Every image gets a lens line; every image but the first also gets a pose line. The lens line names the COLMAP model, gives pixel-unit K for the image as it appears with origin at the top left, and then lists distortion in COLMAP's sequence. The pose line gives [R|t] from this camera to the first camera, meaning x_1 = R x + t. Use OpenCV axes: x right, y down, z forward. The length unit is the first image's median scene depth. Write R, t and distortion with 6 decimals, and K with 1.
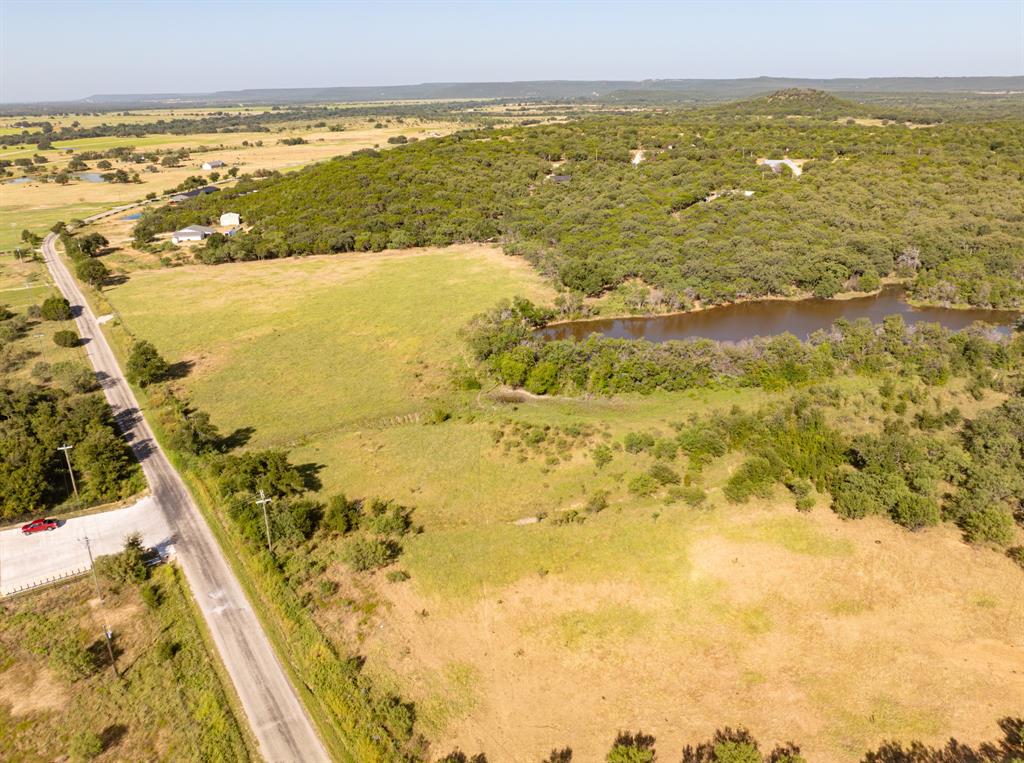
lens RADIAL K [[773.5, 0, 517.4], [0, 773.5, 383.1], [0, 0, 1]] dist [-0.039607, 0.001906]
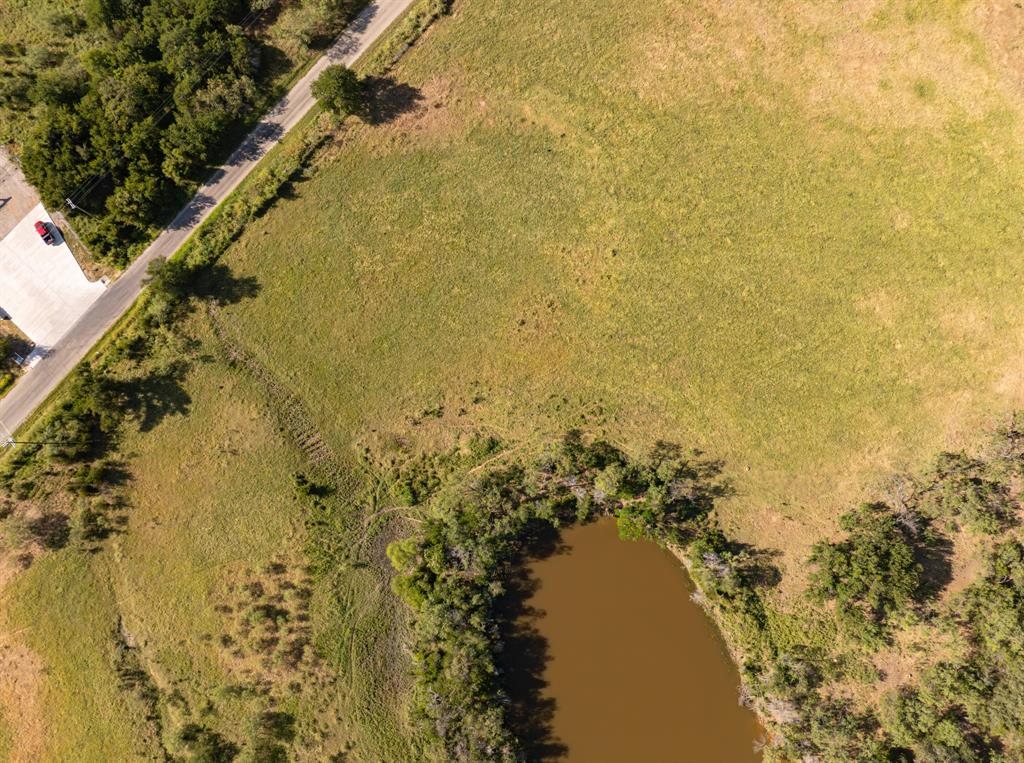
lens RADIAL K [[773.5, 0, 517.4], [0, 773.5, 383.1], [0, 0, 1]] dist [-0.039607, 0.001906]
pose [[0.254651, 0.961896, -0.099544, -0.054907], [-0.328649, 0.182895, 0.926574, -0.688065], [0.909474, -0.203238, 0.362701, 0.730892]]
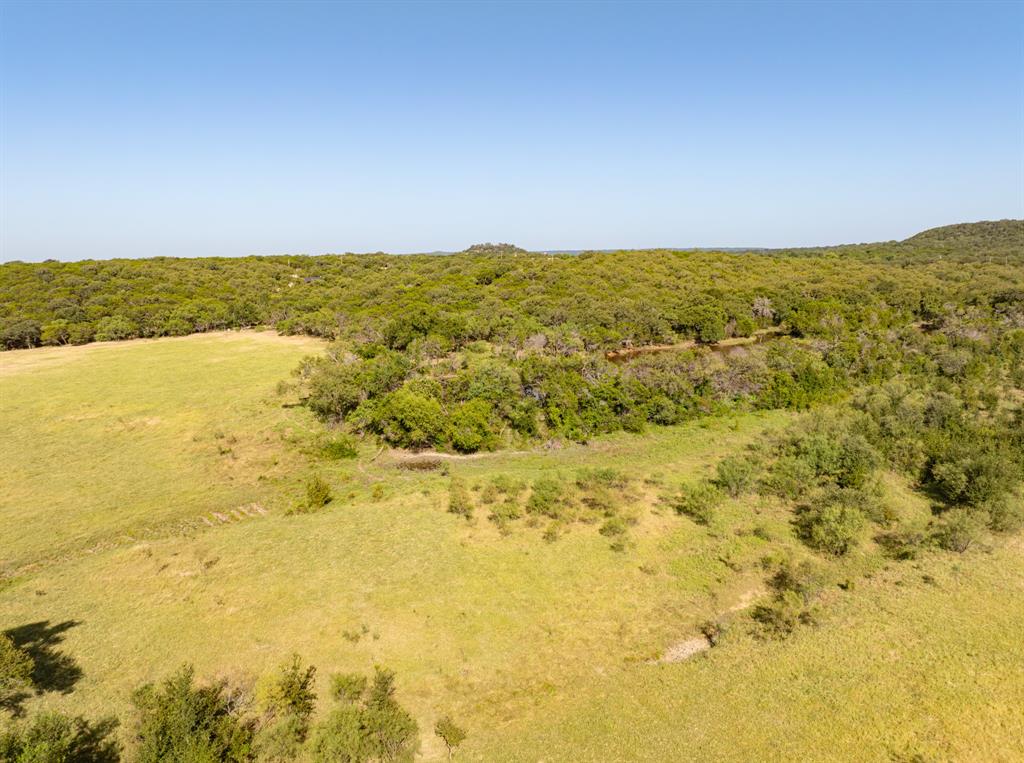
lens RADIAL K [[773.5, 0, 517.4], [0, 773.5, 383.1], [0, 0, 1]] dist [-0.039607, 0.001906]
pose [[0.921507, -0.059130, 0.383835, -0.130622], [0.140638, 0.972068, -0.187895, 0.065822], [-0.362003, 0.227128, 0.904083, 0.392526]]
